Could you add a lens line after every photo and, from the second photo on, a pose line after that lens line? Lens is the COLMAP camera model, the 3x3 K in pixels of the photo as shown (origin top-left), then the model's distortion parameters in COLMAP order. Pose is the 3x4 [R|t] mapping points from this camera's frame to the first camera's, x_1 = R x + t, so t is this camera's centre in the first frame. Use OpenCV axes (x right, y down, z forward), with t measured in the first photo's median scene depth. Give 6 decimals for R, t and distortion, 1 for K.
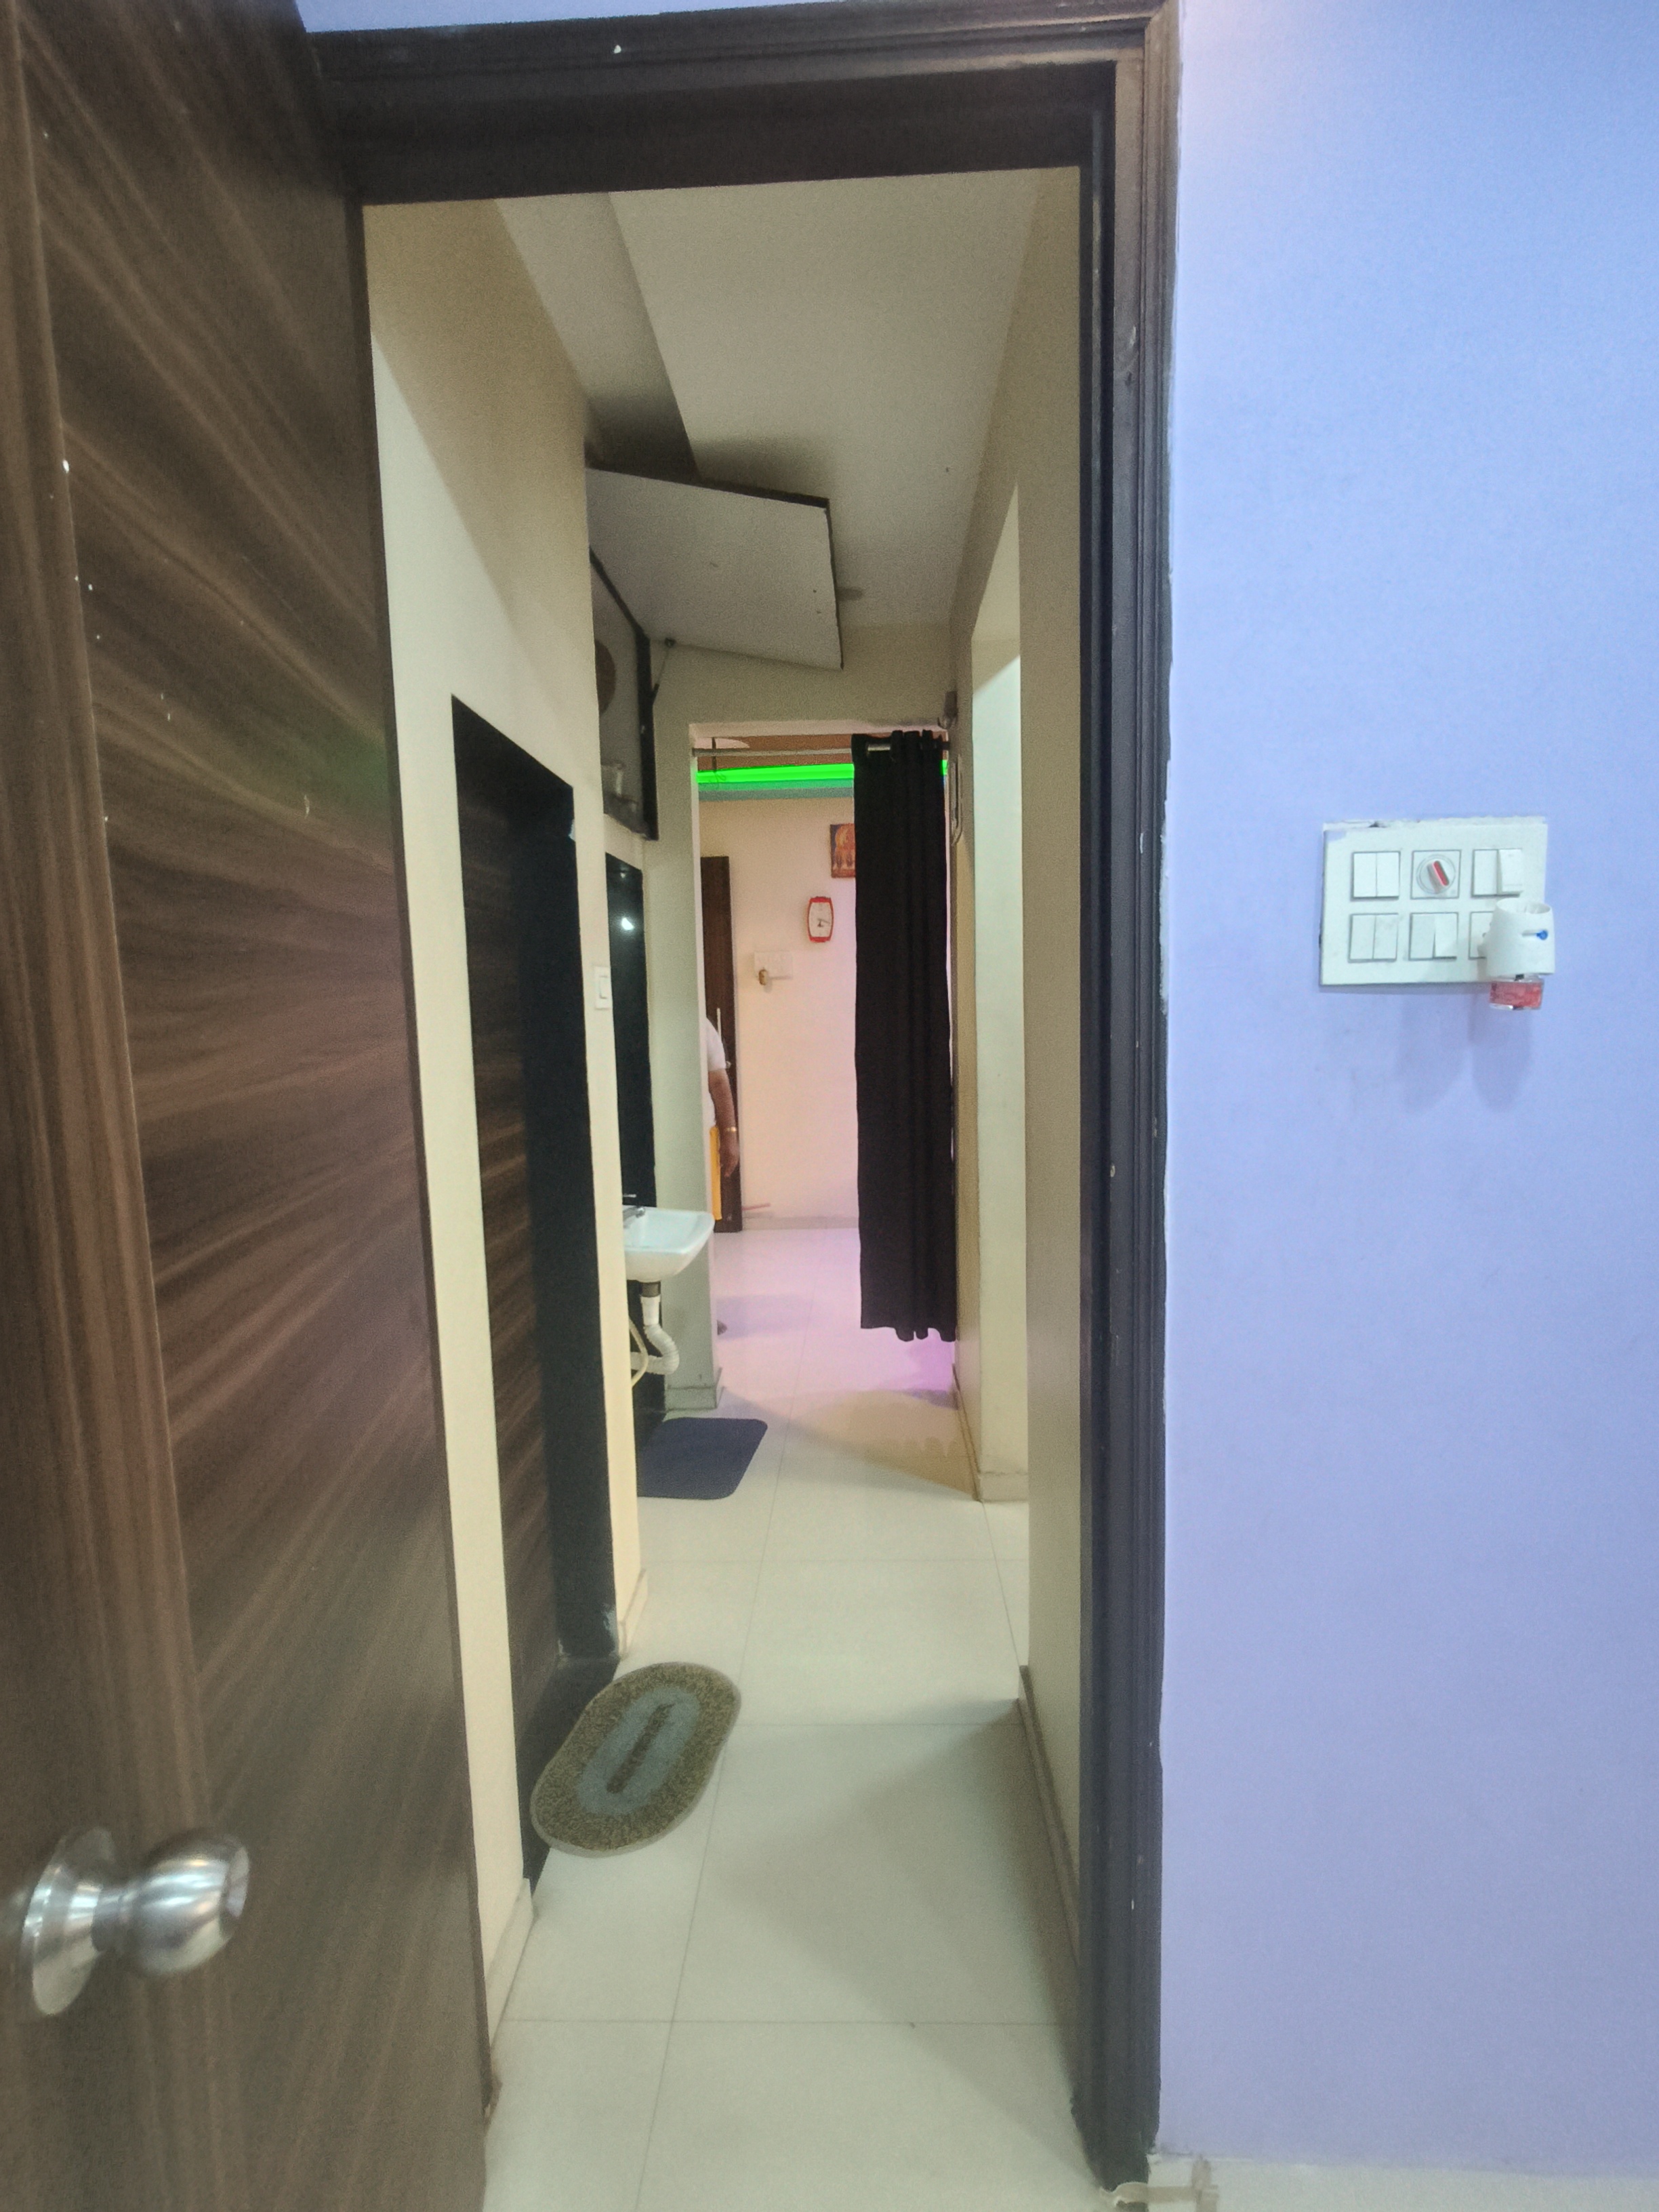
lens RADIAL K [[1041.7, 0, 823.3], [0, 1041.7, 1097.0], [0, 0, 1]] dist [0.004919, 0.001249]
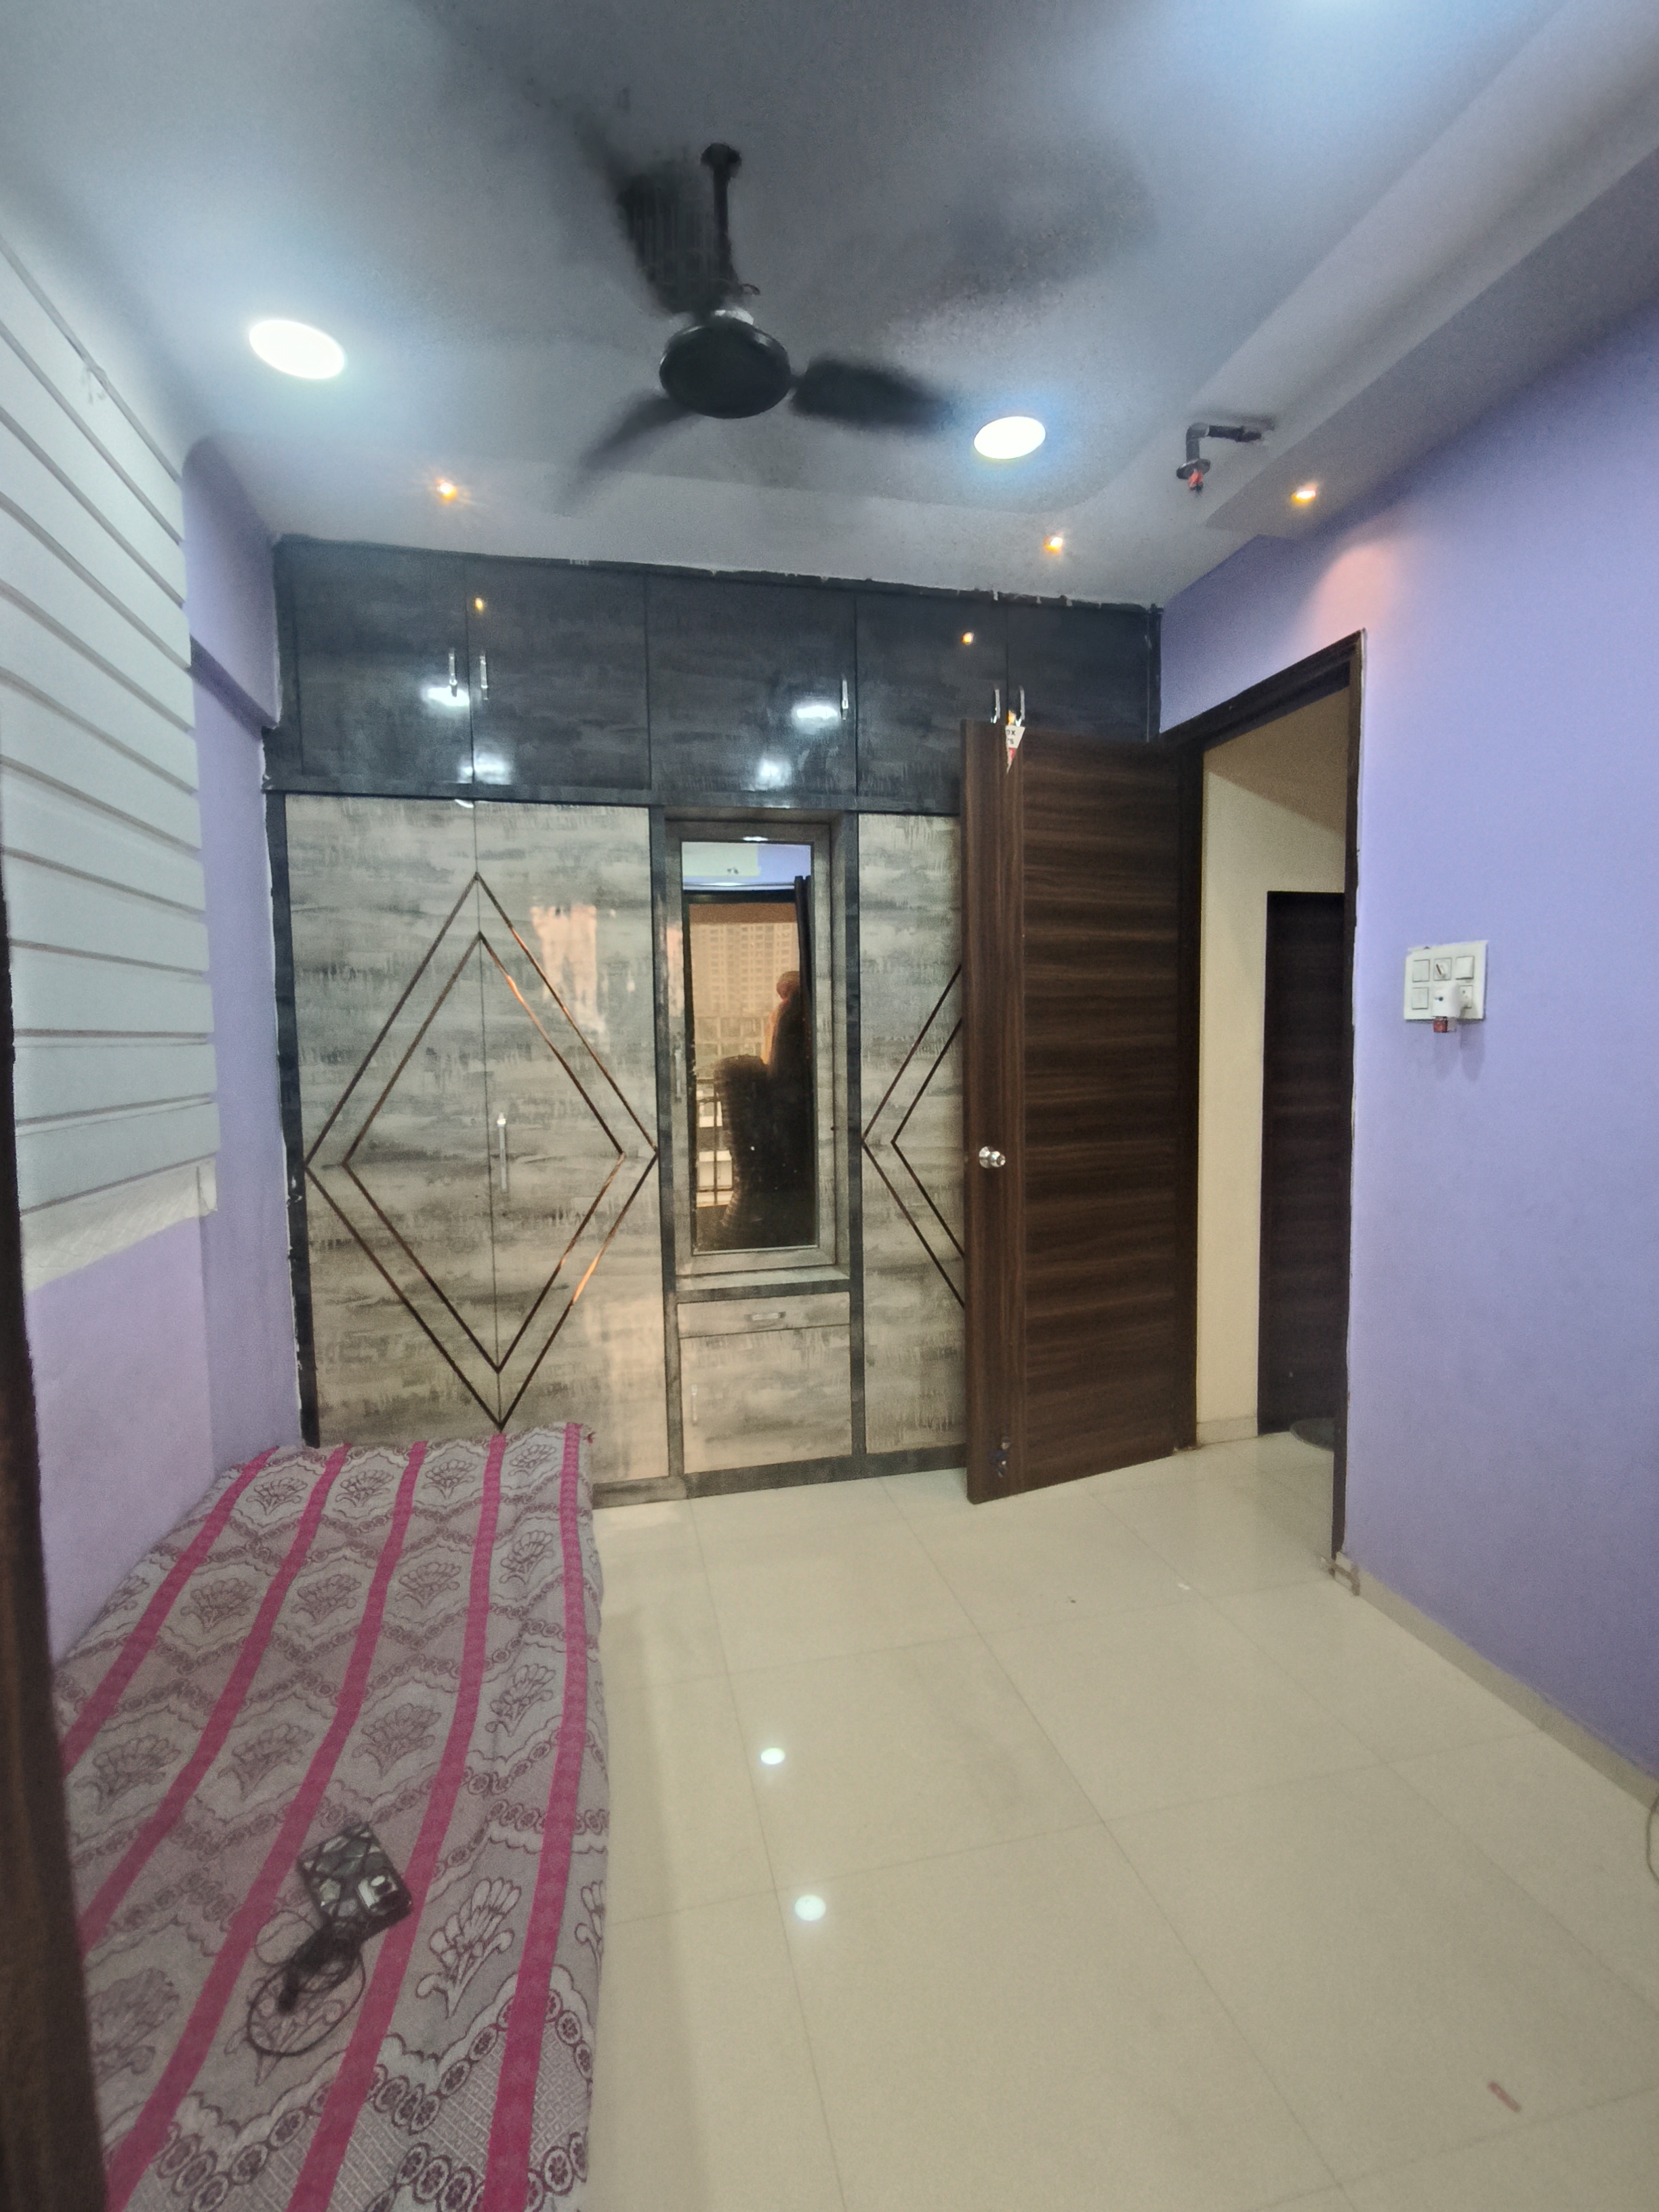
lens RADIAL K [[1041.7, 0, 829.7], [0, 1041.7, 1108.9], [0, 0, 1]] dist [0.004919, 0.001249]
pose [[0.264041, 0.084279, -0.960822, 2.330155], [-0.090905, 0.993915, 0.062201, 0.053824], [0.960218, 0.070920, 0.270096, -0.773779]]
